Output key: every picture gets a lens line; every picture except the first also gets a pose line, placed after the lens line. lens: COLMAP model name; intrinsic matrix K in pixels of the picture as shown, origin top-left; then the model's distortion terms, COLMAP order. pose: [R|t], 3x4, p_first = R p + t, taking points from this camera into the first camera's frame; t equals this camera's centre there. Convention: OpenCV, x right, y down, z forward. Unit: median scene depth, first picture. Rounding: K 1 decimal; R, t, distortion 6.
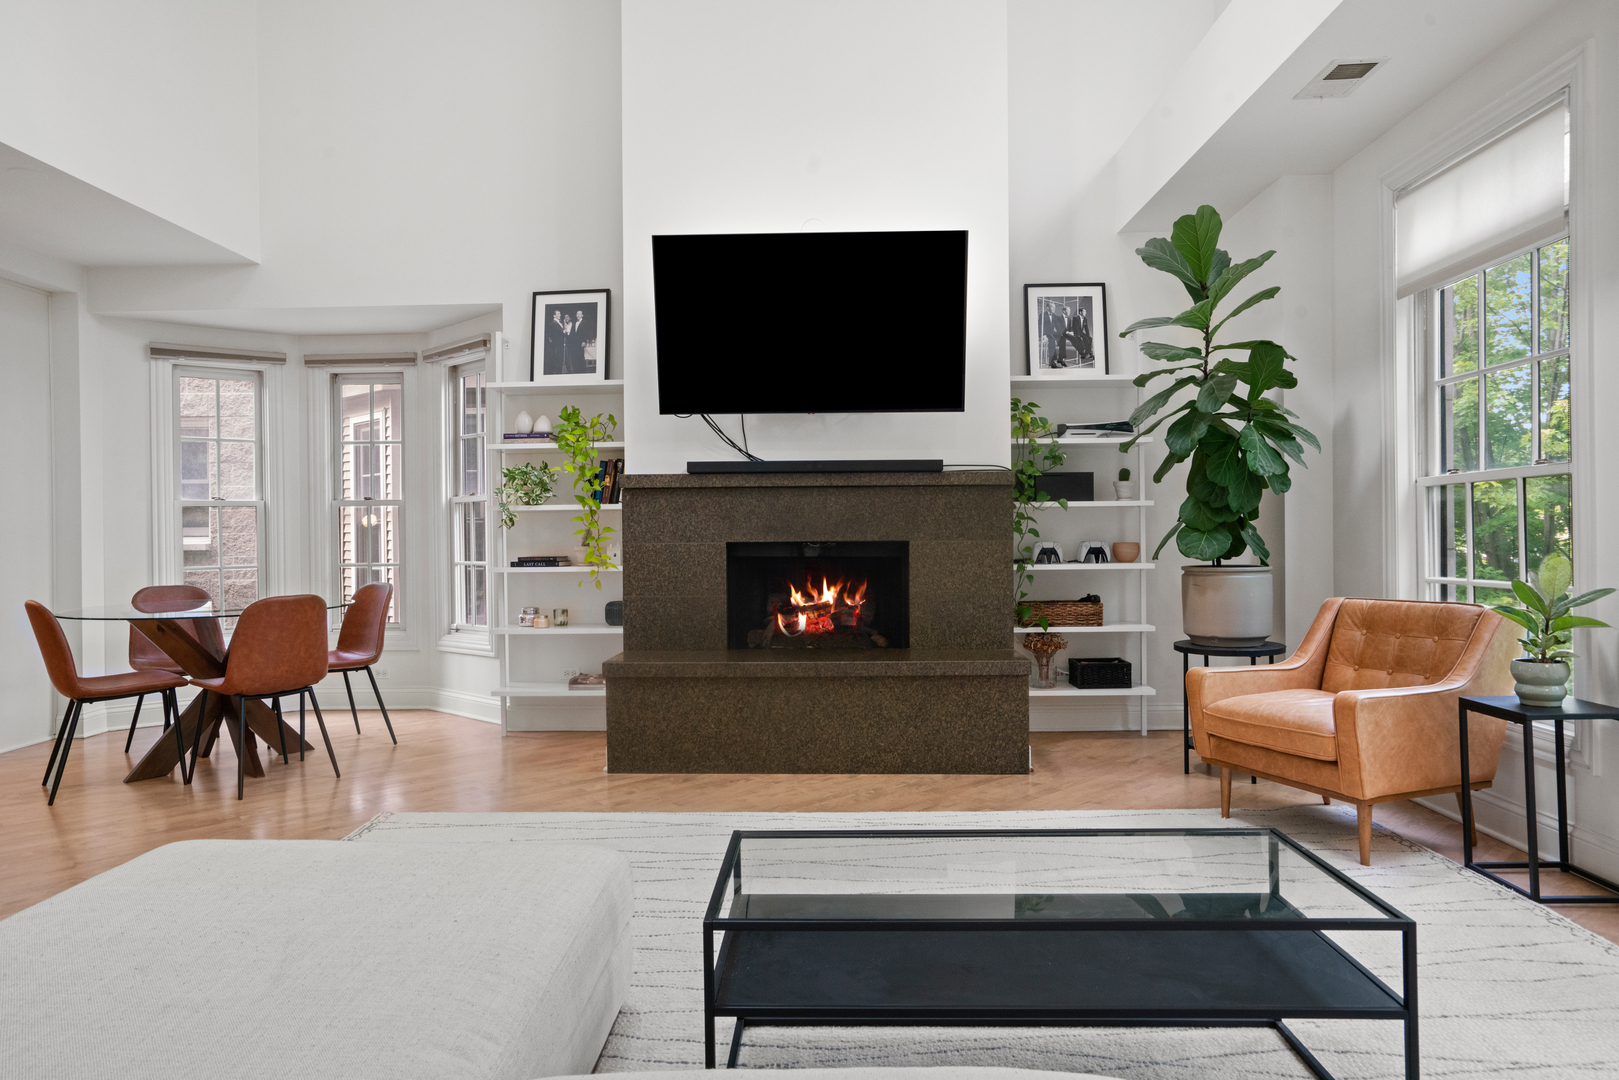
lens RADIAL K [[984.6, 0, 804.7], [0, 984.6, 535.9], [0, 0, 1]] dist [-0.011294, -0.000235]
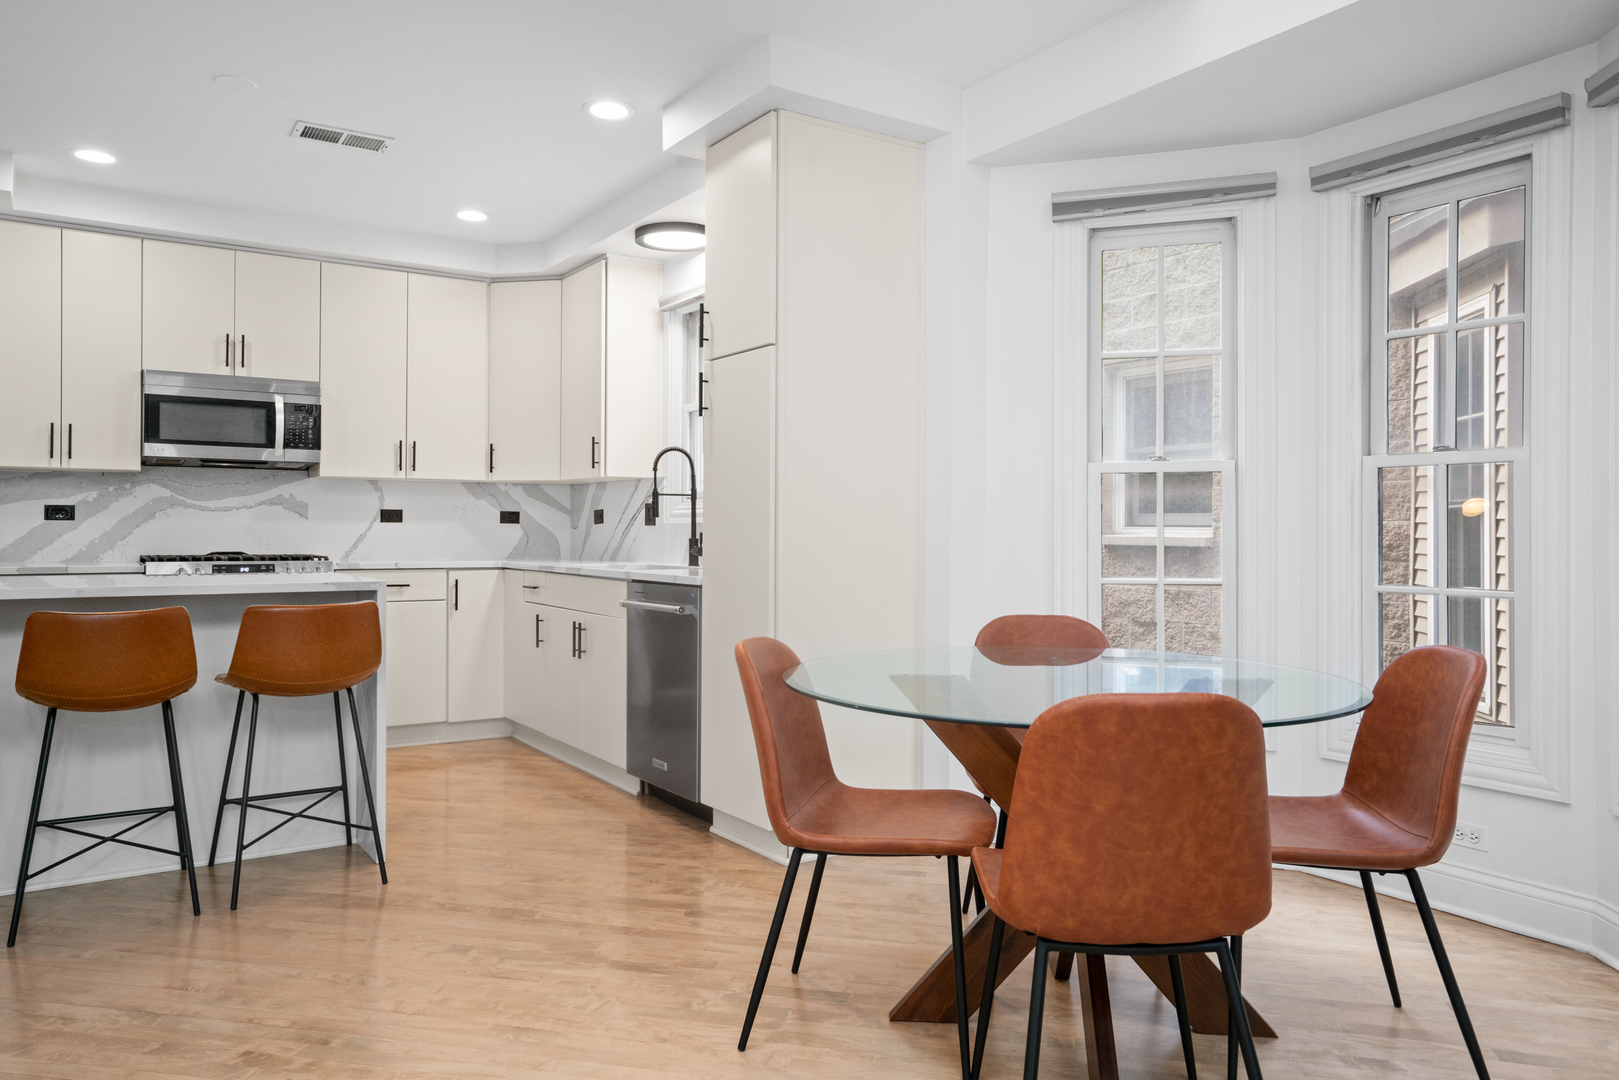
lens RADIAL K [[1131.5, 0, 800.9], [0, 1131.5, 516.8], [0, 0, 1]] dist [-0.016355, 0.049053]
pose [[0.566978, 0.004291, -0.823722, -0.220287], [-0.013029, 0.999908, -0.003759, 0.000281], [0.823630, 0.012864, 0.566982, 0.562055]]
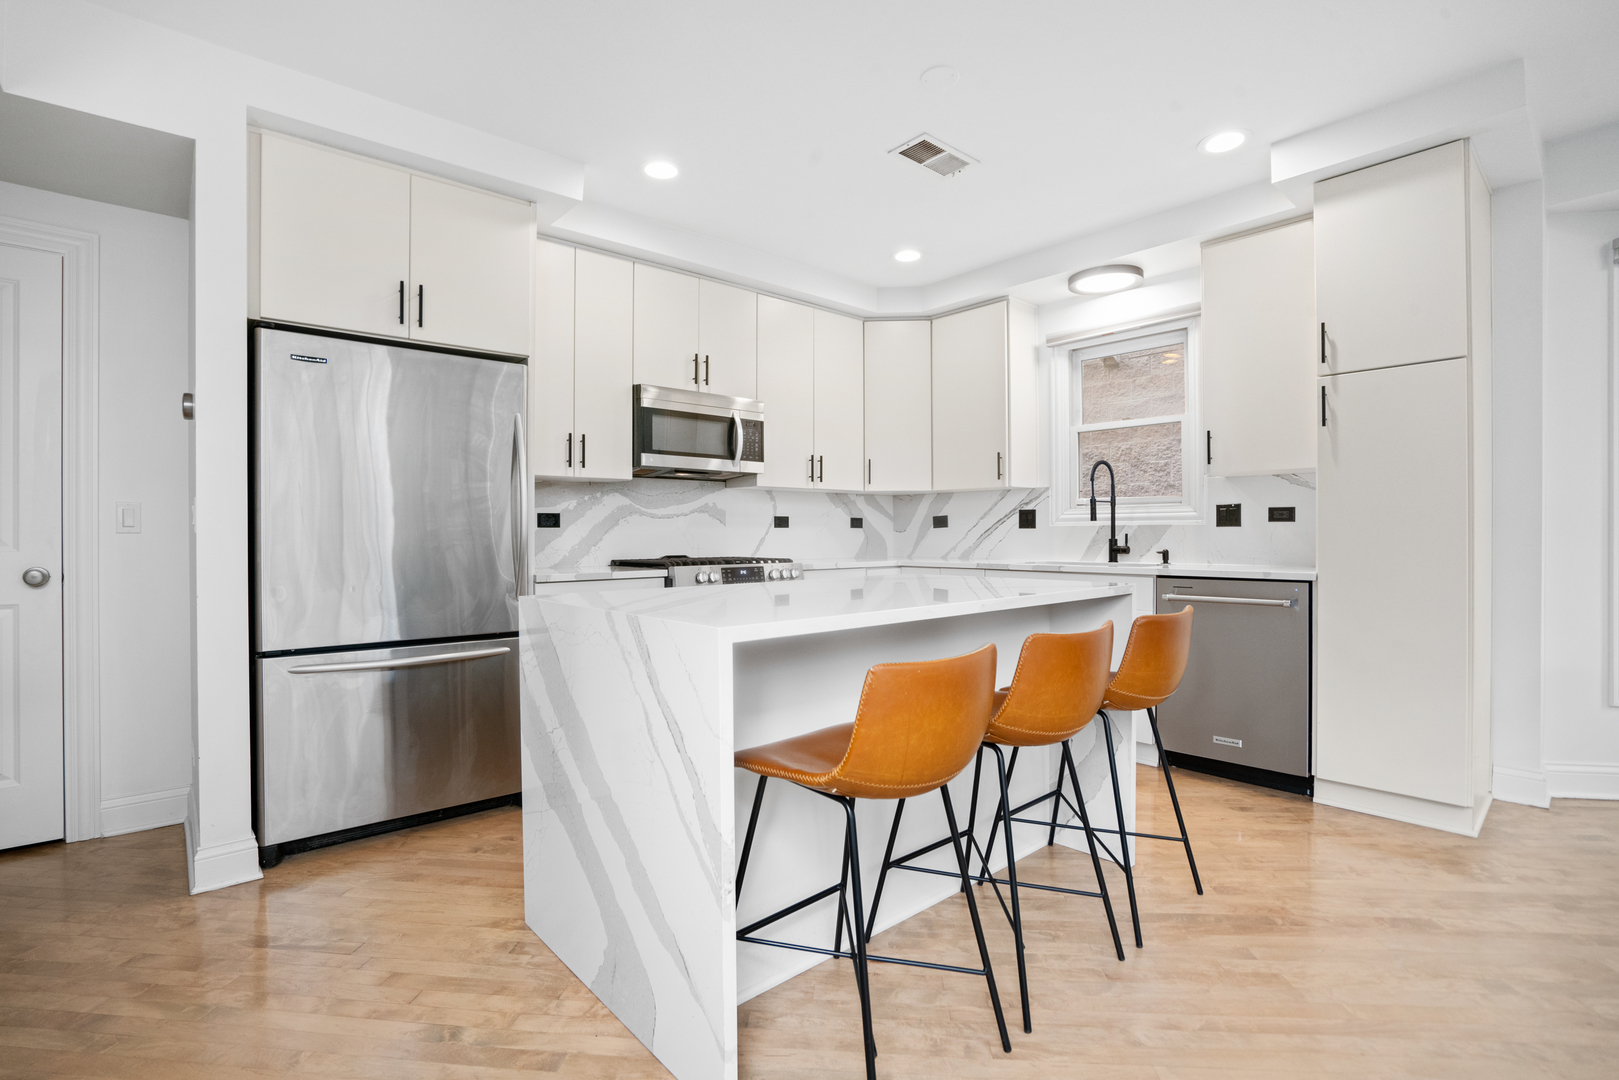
lens RADIAL K [[754.3, 0, 801.4], [0, 754.3, 536.7], [0, 0, 1]] dist [-0.060963, 0.024915]
pose [[0.677203, 0.011305, -0.735710, -0.773184], [-0.005234, 0.999931, 0.010548, 0.008555], [0.735778, -0.003292, 0.677215, 0.276341]]
